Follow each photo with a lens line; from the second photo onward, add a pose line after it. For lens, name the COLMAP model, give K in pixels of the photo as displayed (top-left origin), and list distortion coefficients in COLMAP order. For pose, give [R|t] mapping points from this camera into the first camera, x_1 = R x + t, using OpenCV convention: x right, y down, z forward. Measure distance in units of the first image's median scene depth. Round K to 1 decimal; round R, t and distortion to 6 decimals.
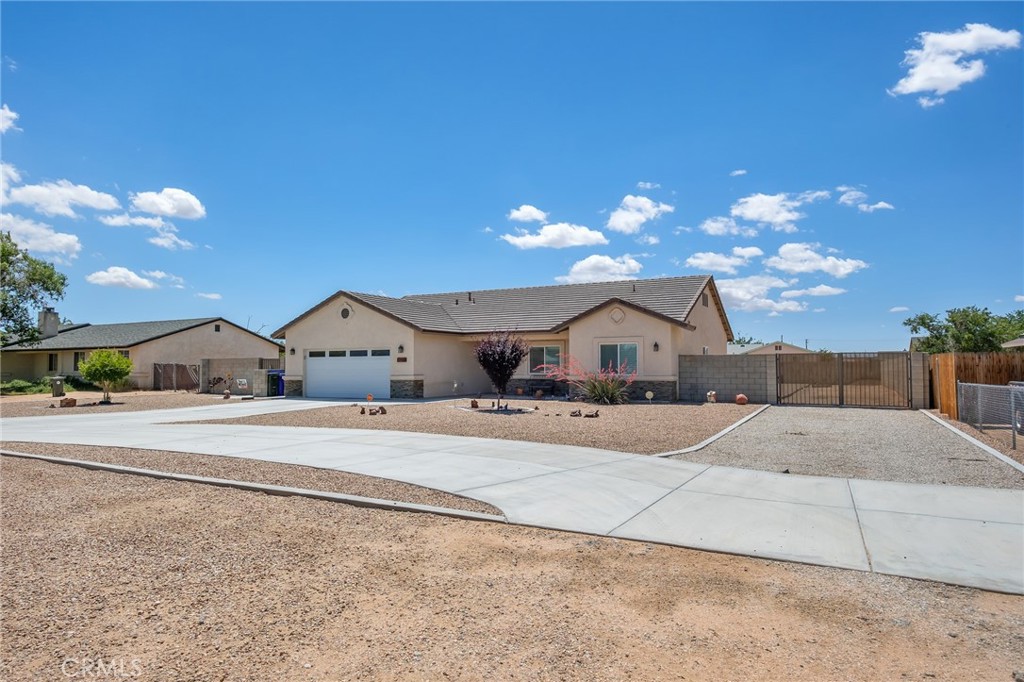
lens RADIAL K [[628.8, 0, 512.0], [0, 628.8, 341.0], [0, 0, 1]] dist [0.003144, 0.000349]
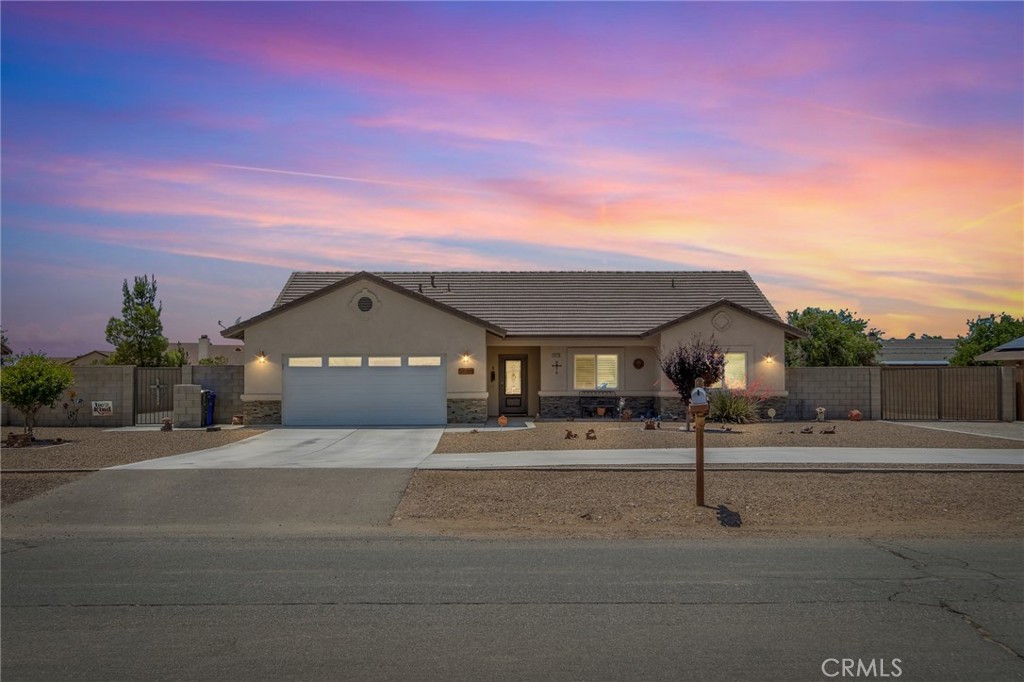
lens RADIAL K [[1043.2, 0, 512.0], [0, 1043.2, 341.0], [0, 0, 1]] dist [0.004664, -0.004876]
pose [[0.877357, 0.017806, 0.479507, -0.756776], [-0.020244, 0.999795, -0.000085, -0.007023], [-0.479410, -0.009632, 0.877538, -0.107075]]
